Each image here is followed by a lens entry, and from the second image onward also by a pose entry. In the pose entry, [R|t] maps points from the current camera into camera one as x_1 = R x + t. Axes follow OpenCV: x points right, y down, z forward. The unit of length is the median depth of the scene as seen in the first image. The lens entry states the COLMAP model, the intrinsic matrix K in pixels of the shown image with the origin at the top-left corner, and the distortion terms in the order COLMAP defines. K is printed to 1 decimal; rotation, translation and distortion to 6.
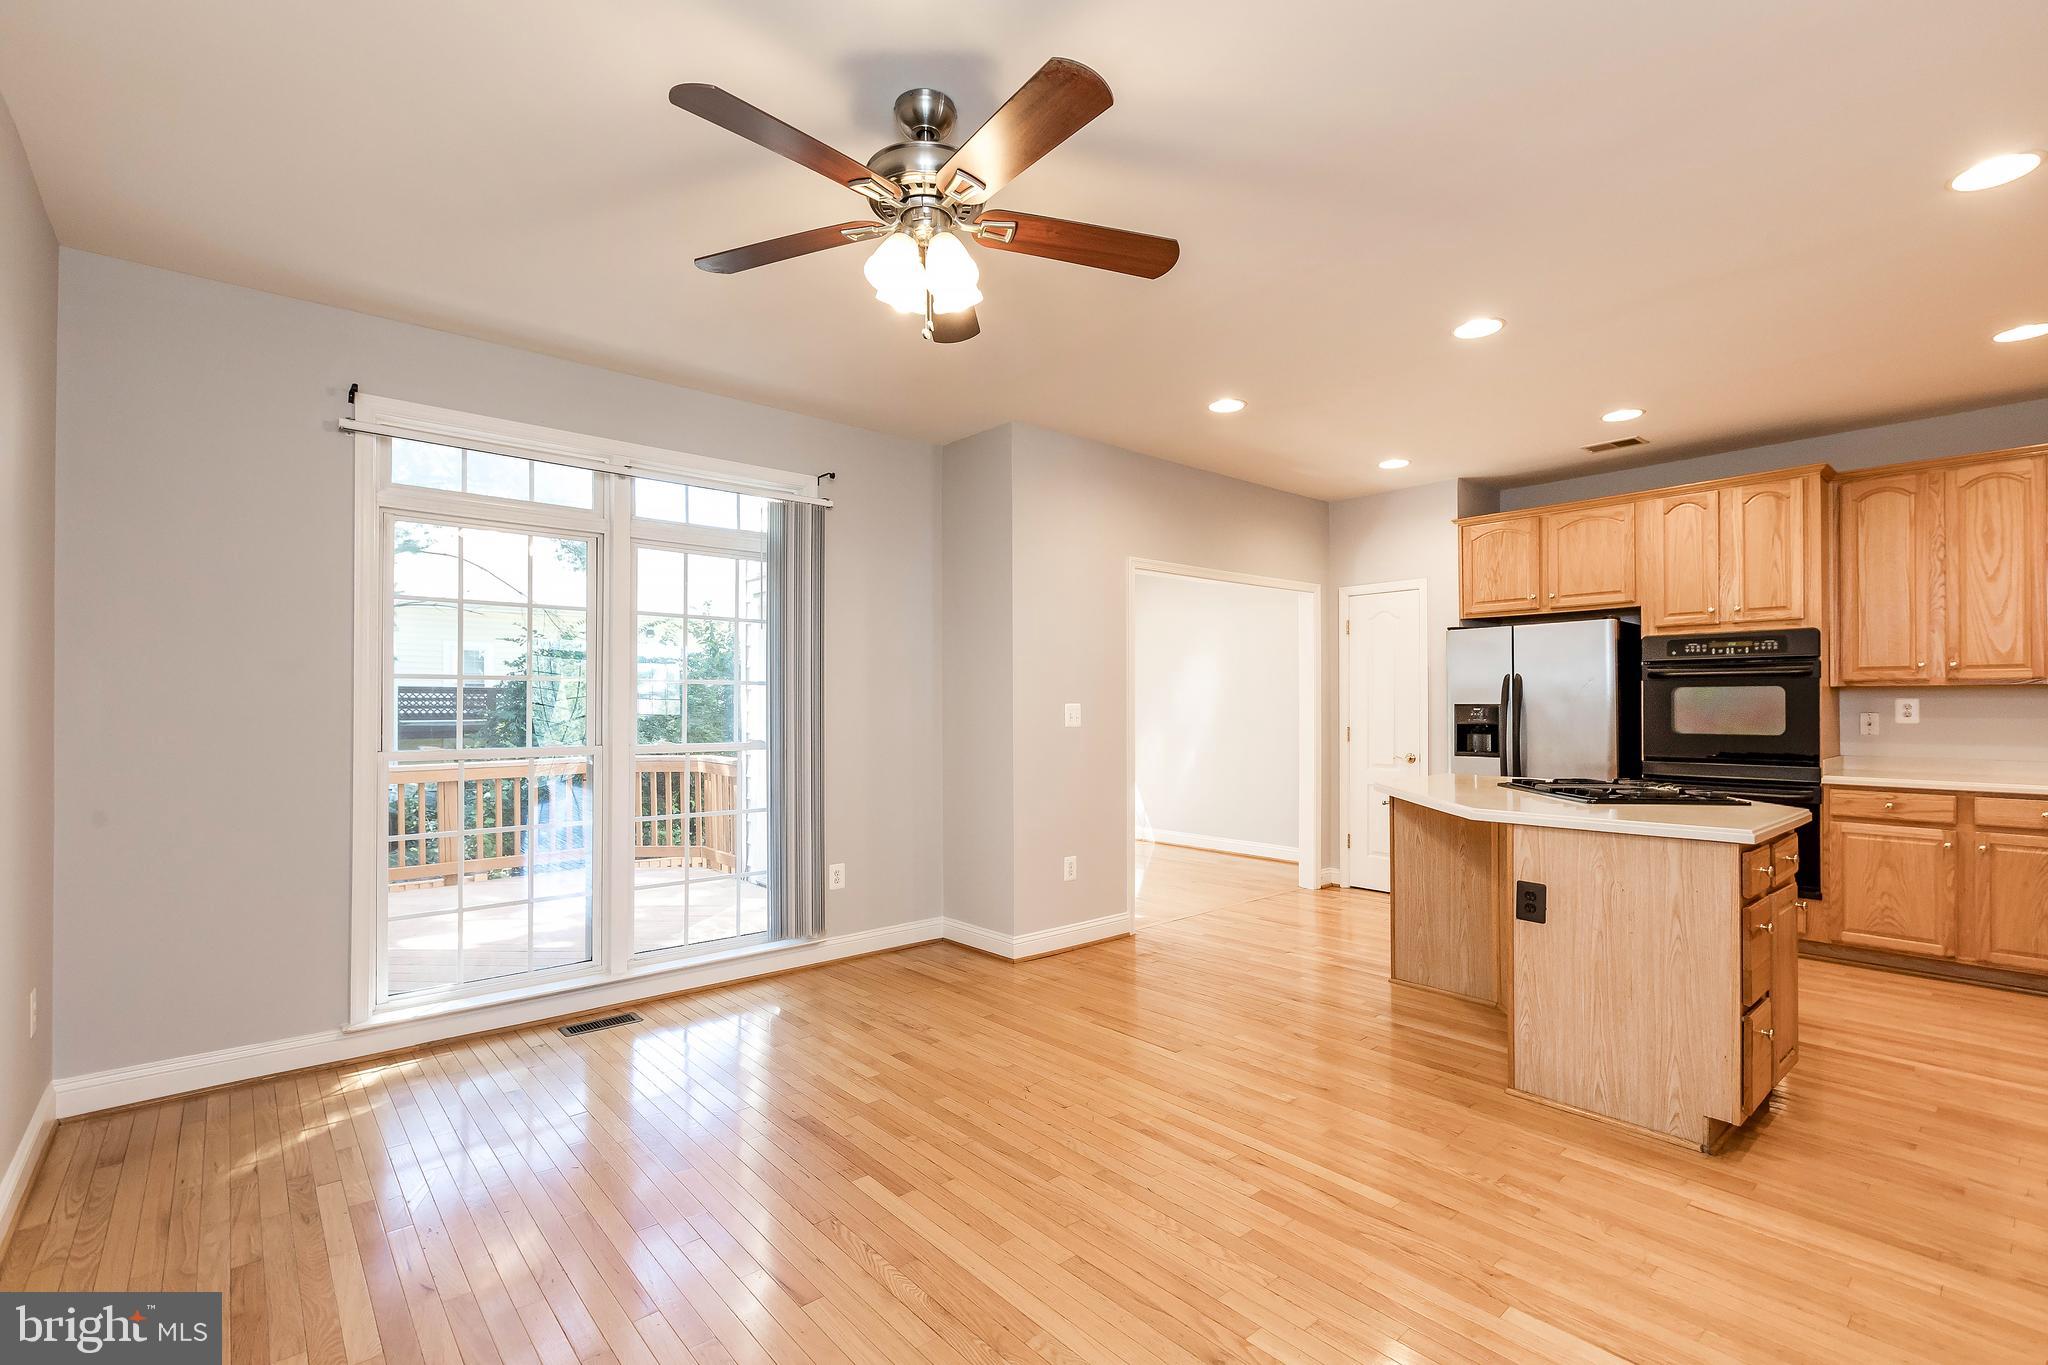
lens RADIAL K [[933.6, 0, 1012.5], [0, 933.6, 701.2], [0, 0, 1]] dist [0.000066, -0.000616]
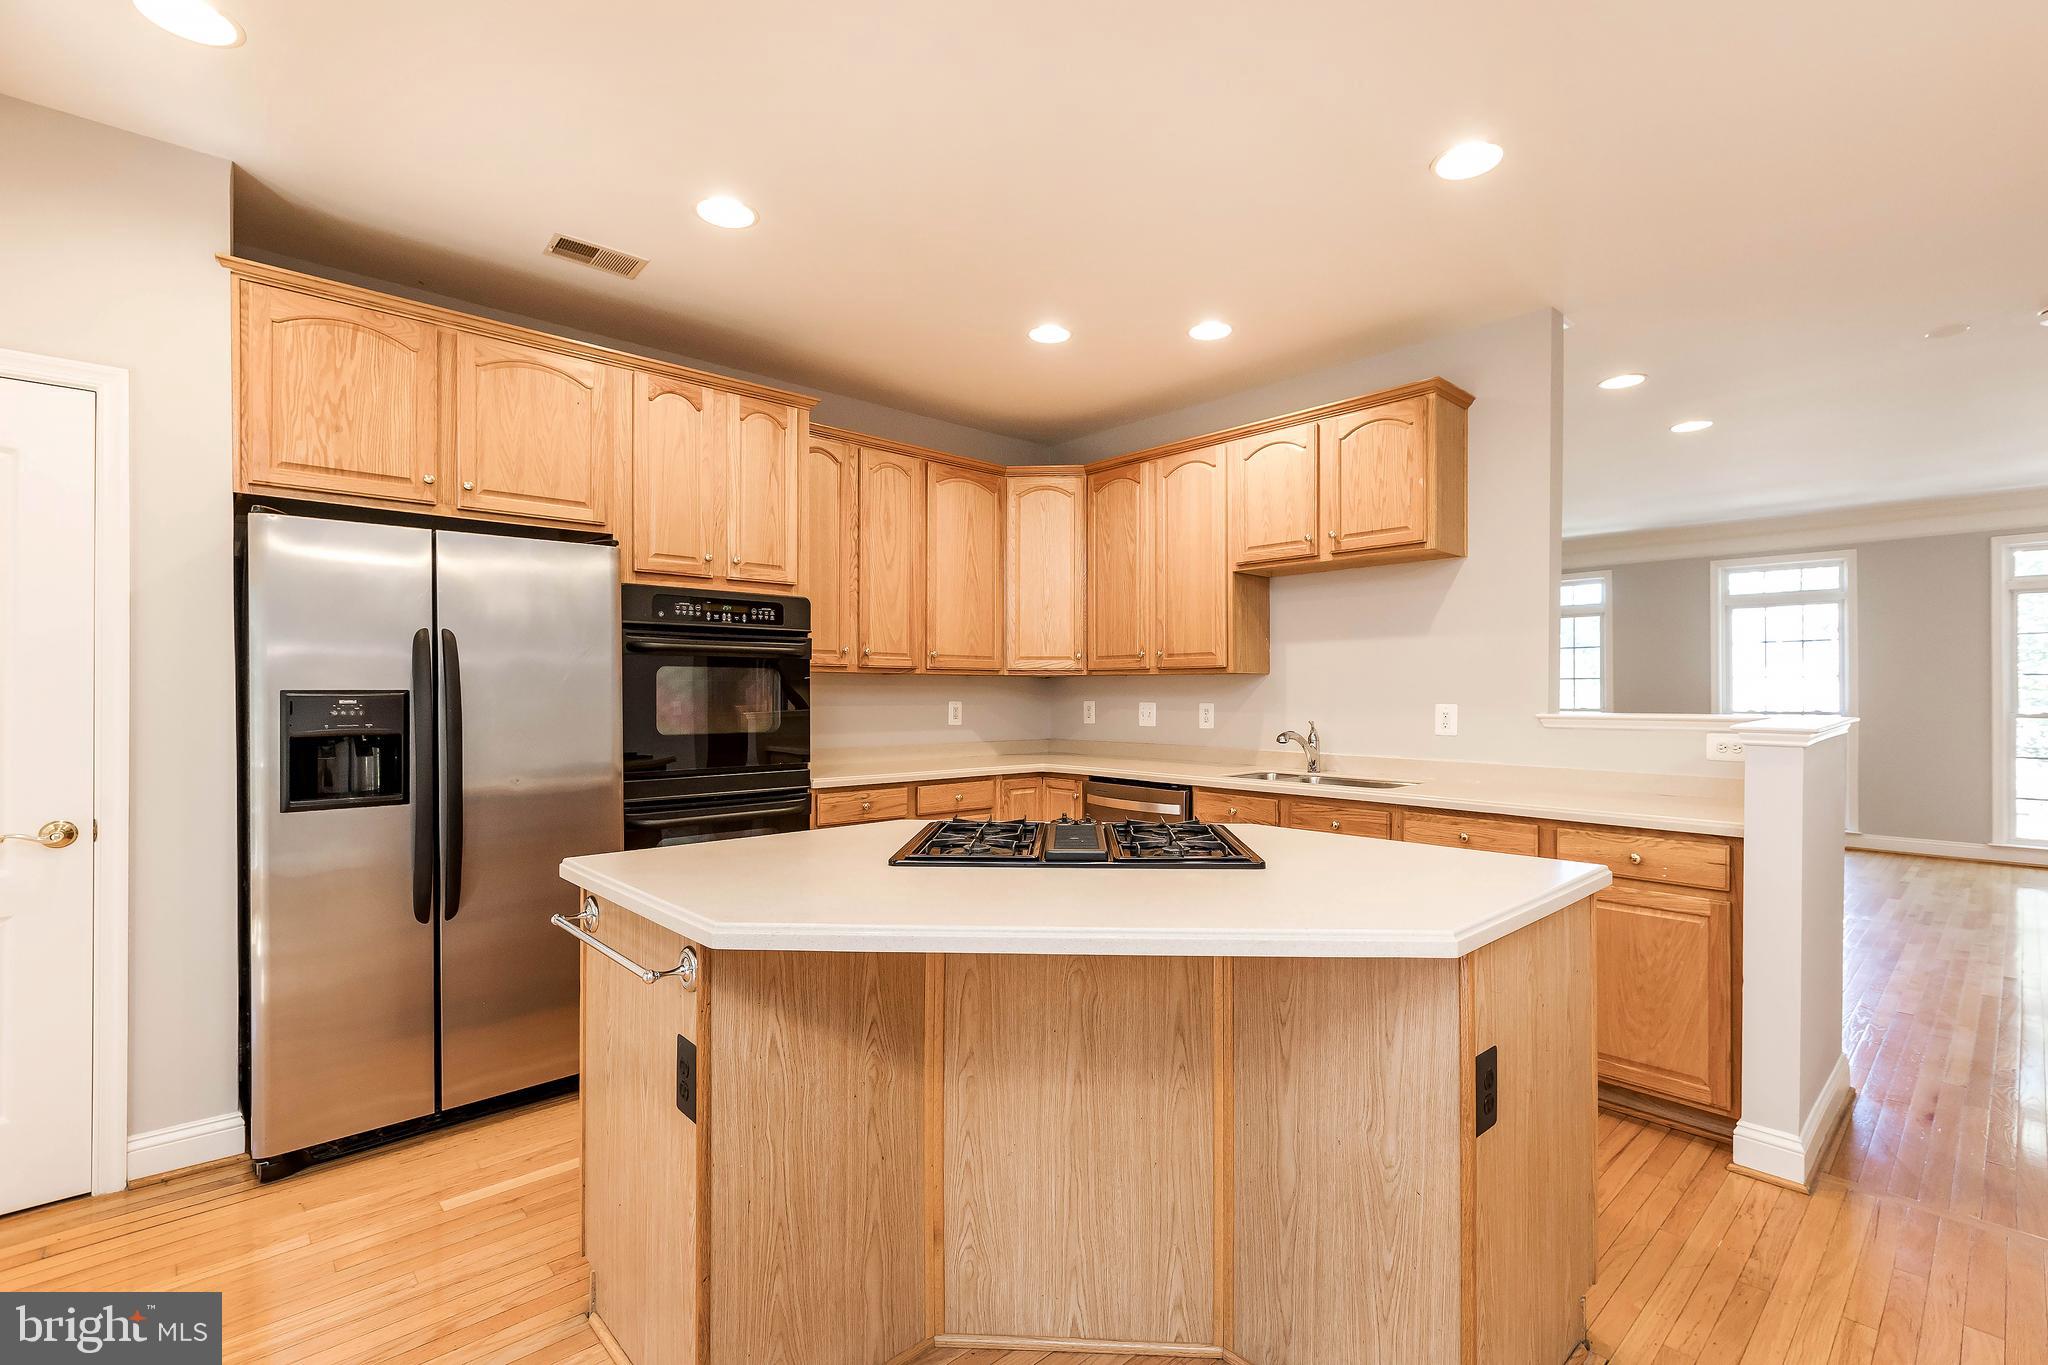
lens RADIAL K [[920.9, 0, 1048.7], [0, 920.9, 687.4], [0, 0, 1]] dist [0.000614, 0.000029]
pose [[-0.046151, 0.006177, 0.998915, 0.048811], [-0.005700, 0.999963, -0.006447, 0.003434], [-0.998918, -0.005992, -0.046114, 0.809700]]
